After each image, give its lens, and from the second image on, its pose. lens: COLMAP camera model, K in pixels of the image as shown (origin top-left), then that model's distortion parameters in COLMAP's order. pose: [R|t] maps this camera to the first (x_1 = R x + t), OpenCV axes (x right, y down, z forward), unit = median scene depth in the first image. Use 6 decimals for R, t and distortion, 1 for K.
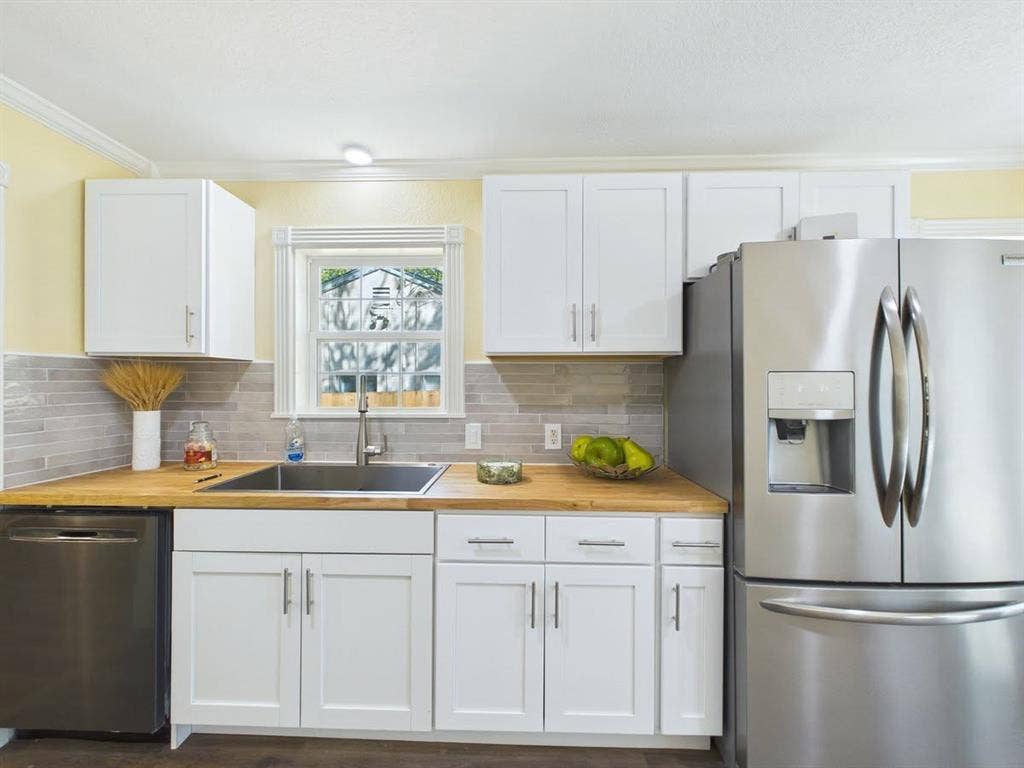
lens RADIAL K [[436.3, 0, 513.4], [0, 436.3, 388.3], [0, 0, 1]] dist [0.000824, 0.000265]
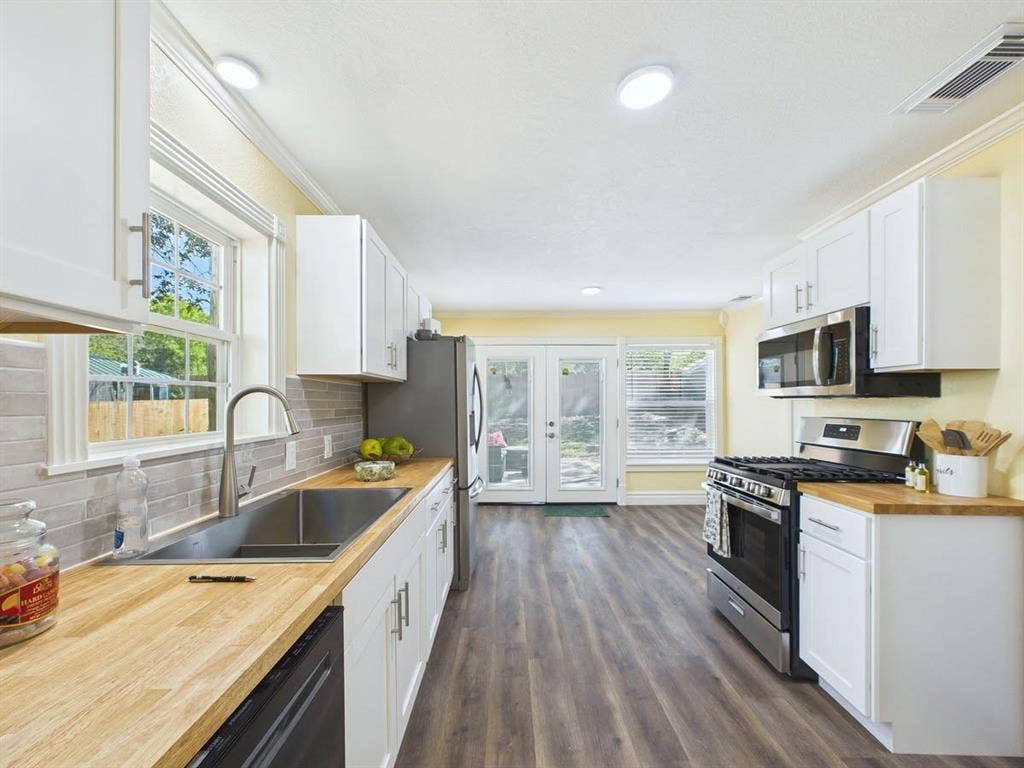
lens RADIAL K [[407.5, 0, 511.9], [0, 407.5, 416.4], [0, 0, 1]] dist [0.000077, 0.000032]
pose [[-0.047446, -0.035424, 0.998245, -1.082733], [-0.000379, 0.999372, 0.035446, -0.006594], [-0.998874, 0.001304, -0.047430, 0.616944]]
